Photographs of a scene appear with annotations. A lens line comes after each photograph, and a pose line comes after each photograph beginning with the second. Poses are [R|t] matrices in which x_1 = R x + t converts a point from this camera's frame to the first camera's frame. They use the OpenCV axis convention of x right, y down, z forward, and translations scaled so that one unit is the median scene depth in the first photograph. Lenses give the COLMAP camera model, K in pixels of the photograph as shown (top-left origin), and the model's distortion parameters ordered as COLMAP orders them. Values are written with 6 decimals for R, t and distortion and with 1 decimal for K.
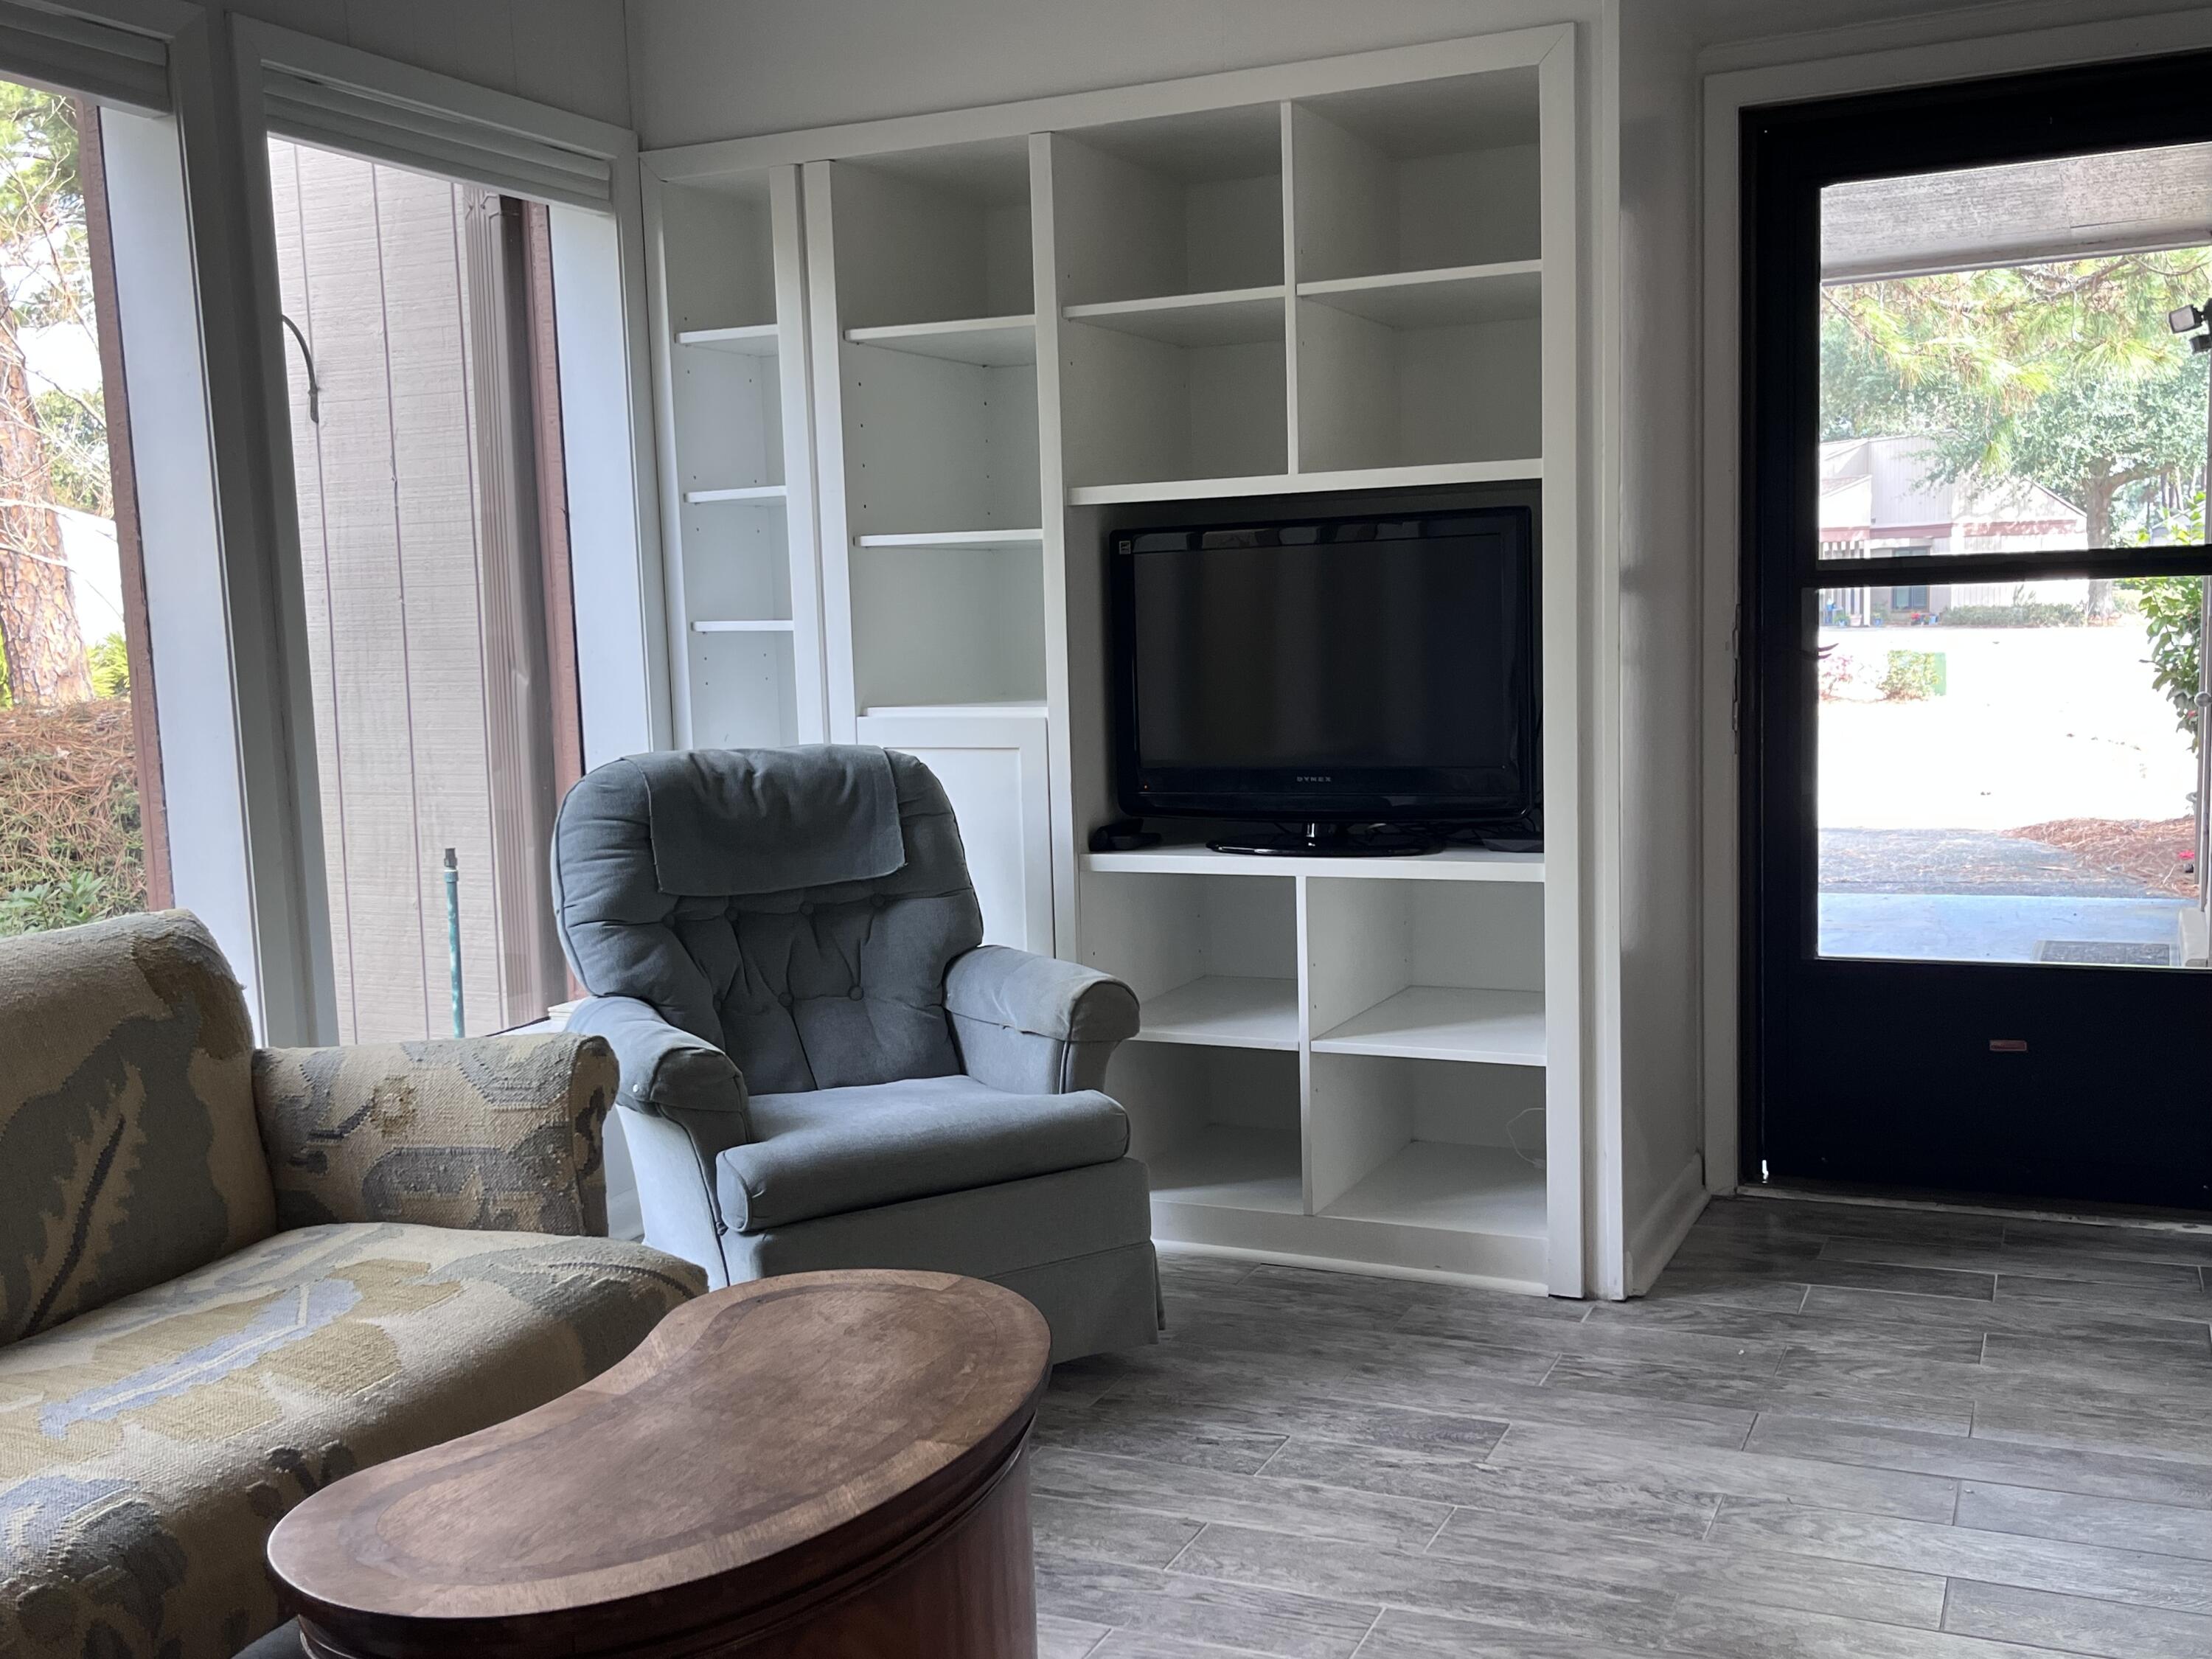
lens RADIAL K [[2218.1, 0, 1106.0], [0, 2218.1, 829.5], [0, 0, 1]] dist [0.055626, -0.041910]
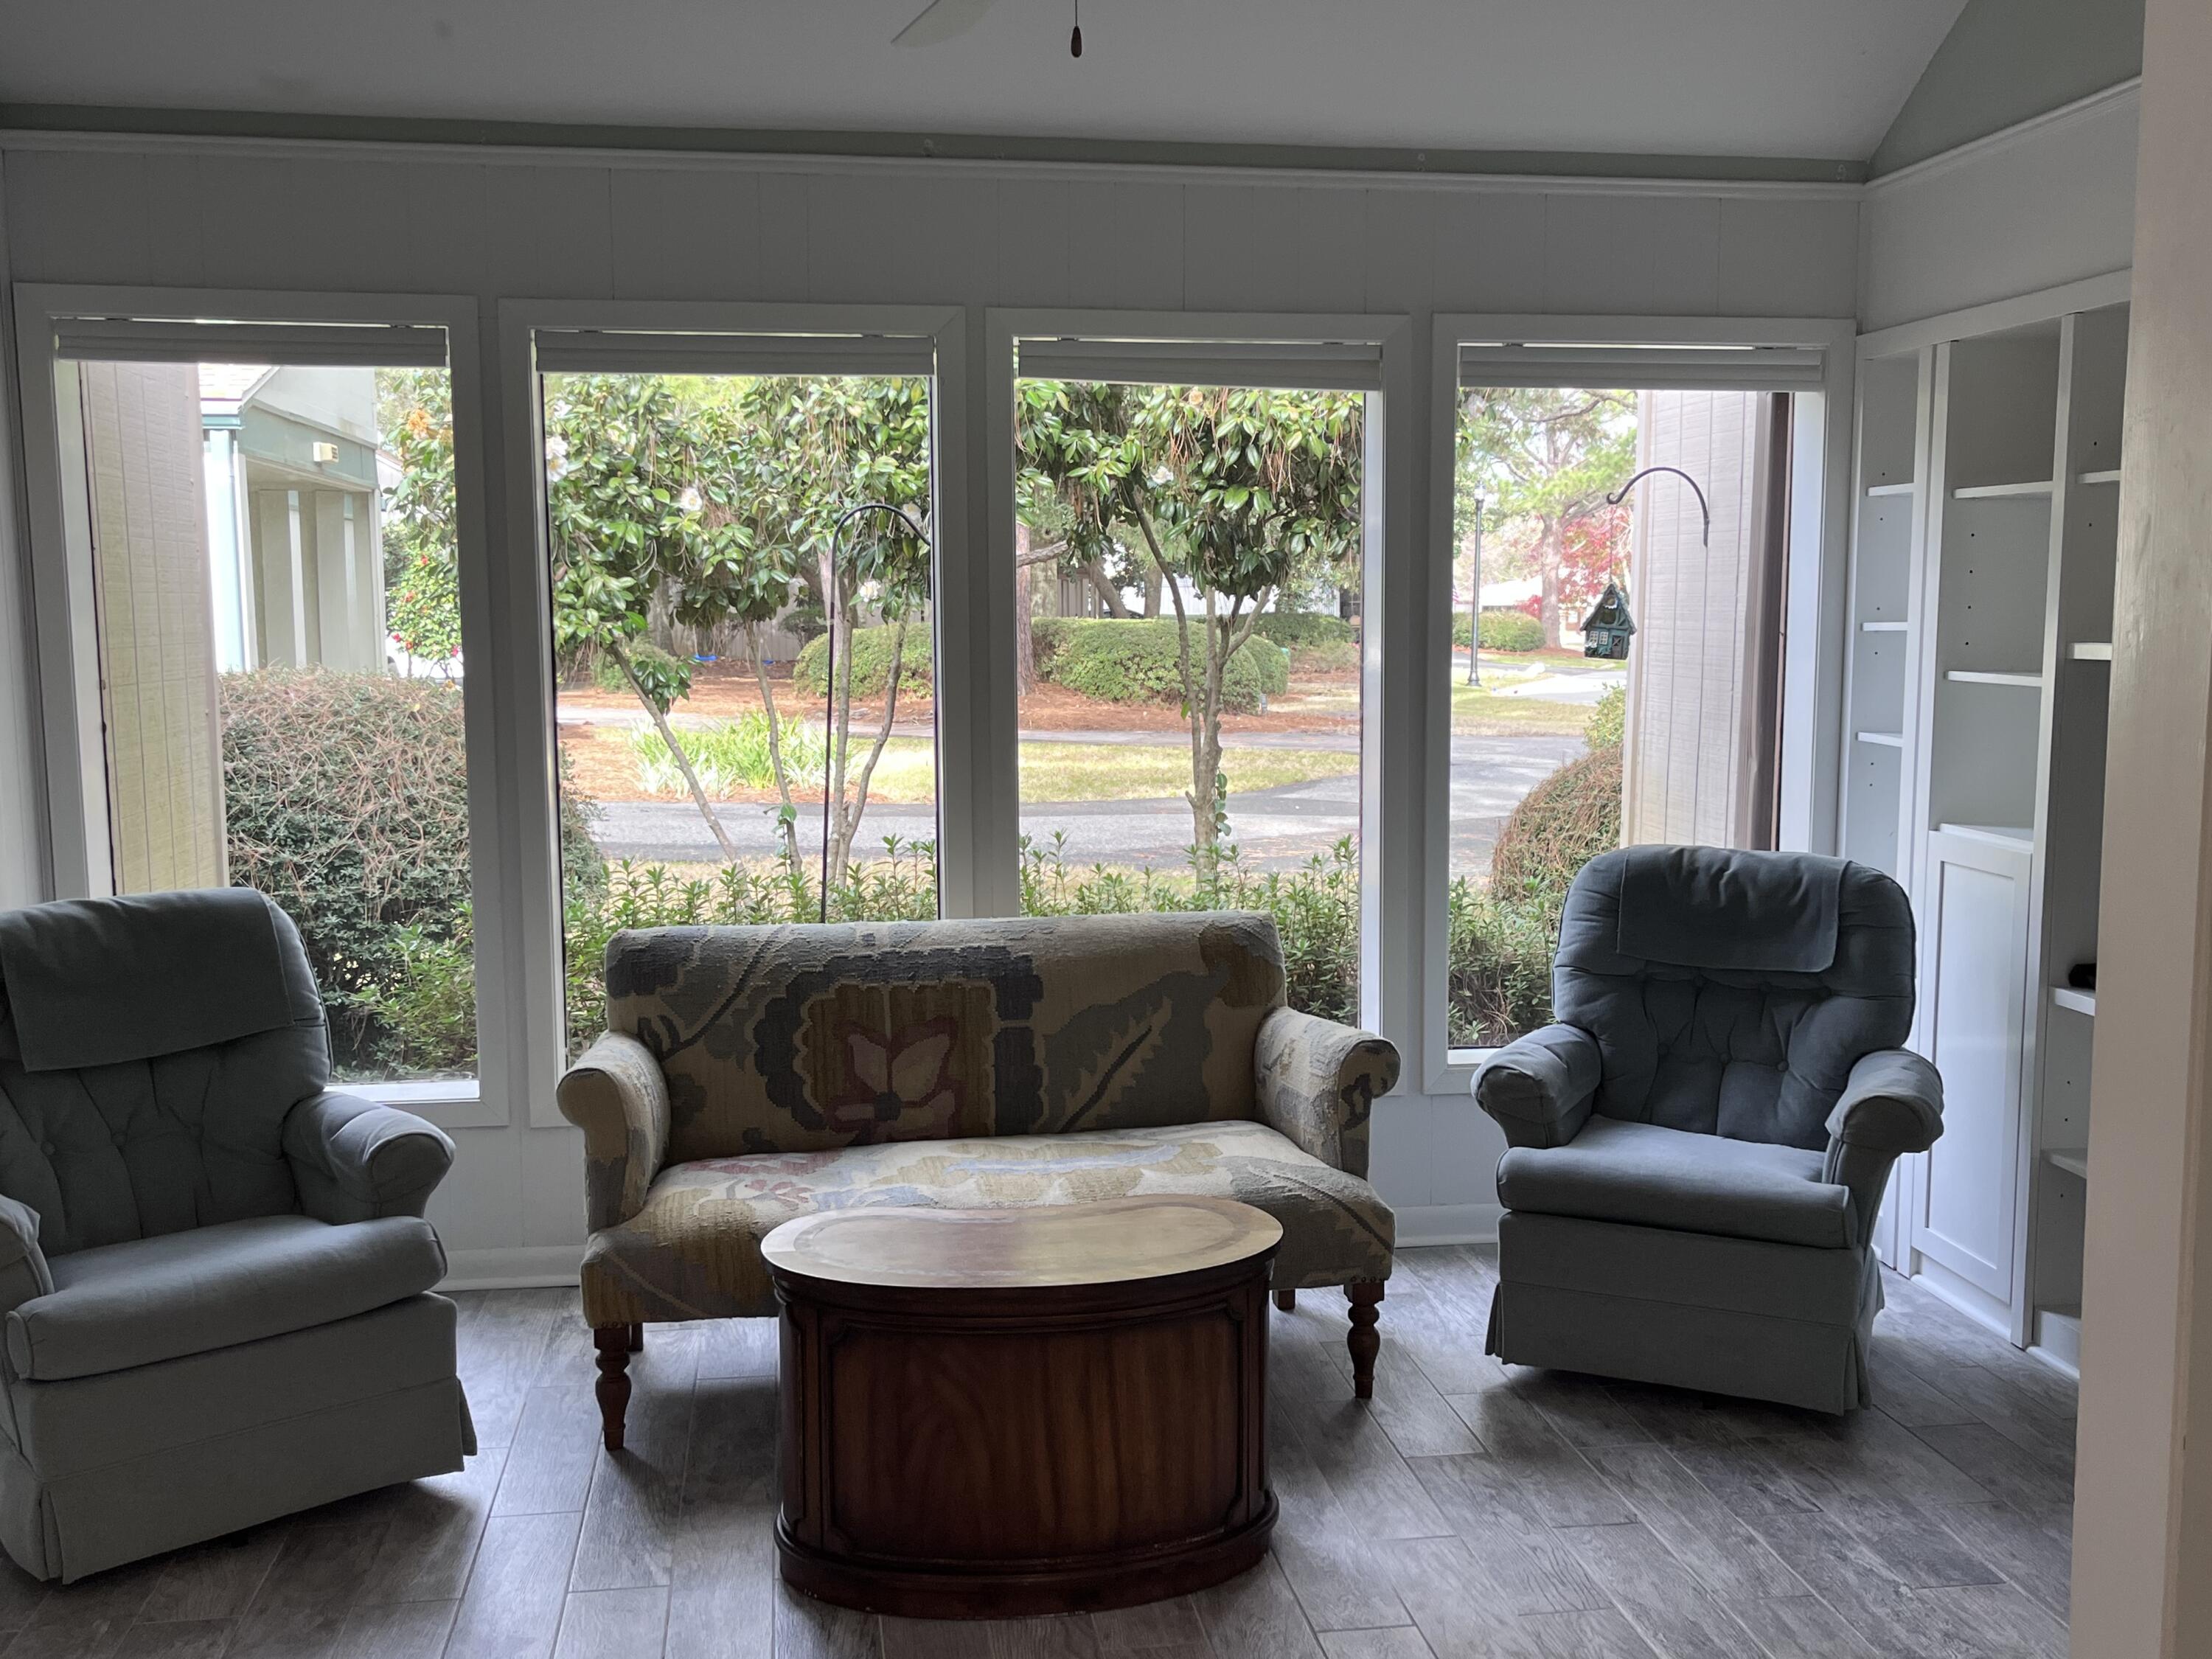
lens RADIAL K [[2218.1, 0, 1106.0], [0, 2218.1, 829.5], [0, 0, 1]] dist [0.055626, -0.041910]
pose [[0.527682, 0.118531, -0.841132, 0.848167], [-0.101674, 0.991911, 0.075994, -0.130511], [0.843335, 0.045420, 0.535465, 0.059661]]
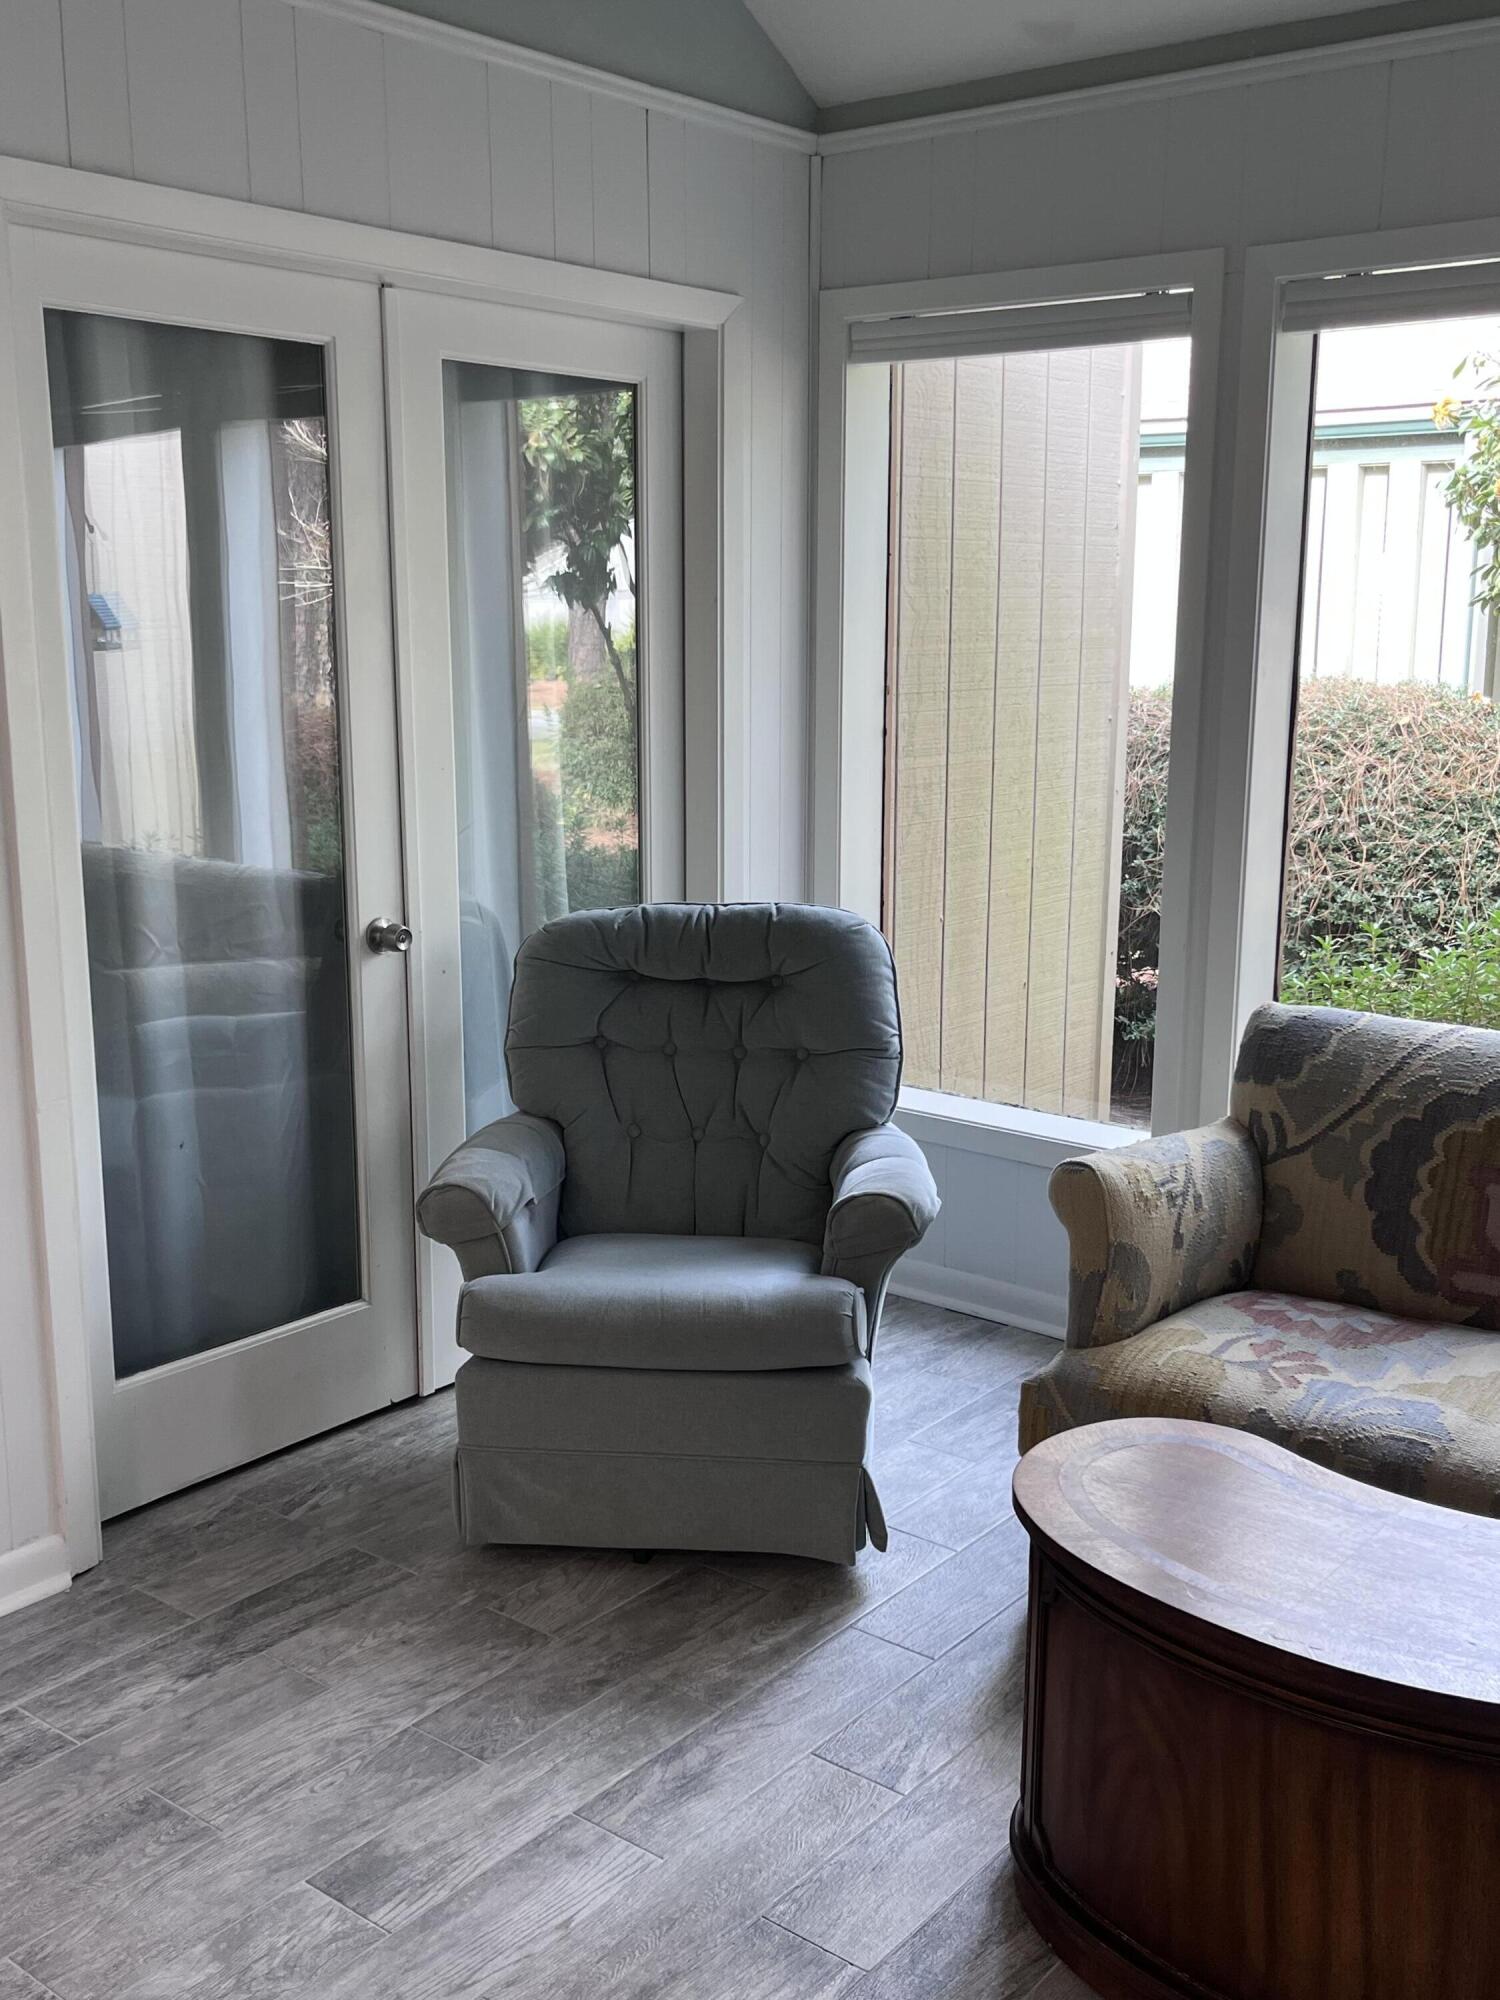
lens RADIAL K [[2005.5, 0, 736.0], [0, 2005.5, 998.5], [0, 0, 1]] dist [0.055626, -0.041910]
pose [[-0.260198, 0.220329, -0.940081, 0.584635], [-0.097418, 0.962658, 0.252584, -0.180075], [0.960628, 0.157302, -0.229018, 0.561857]]
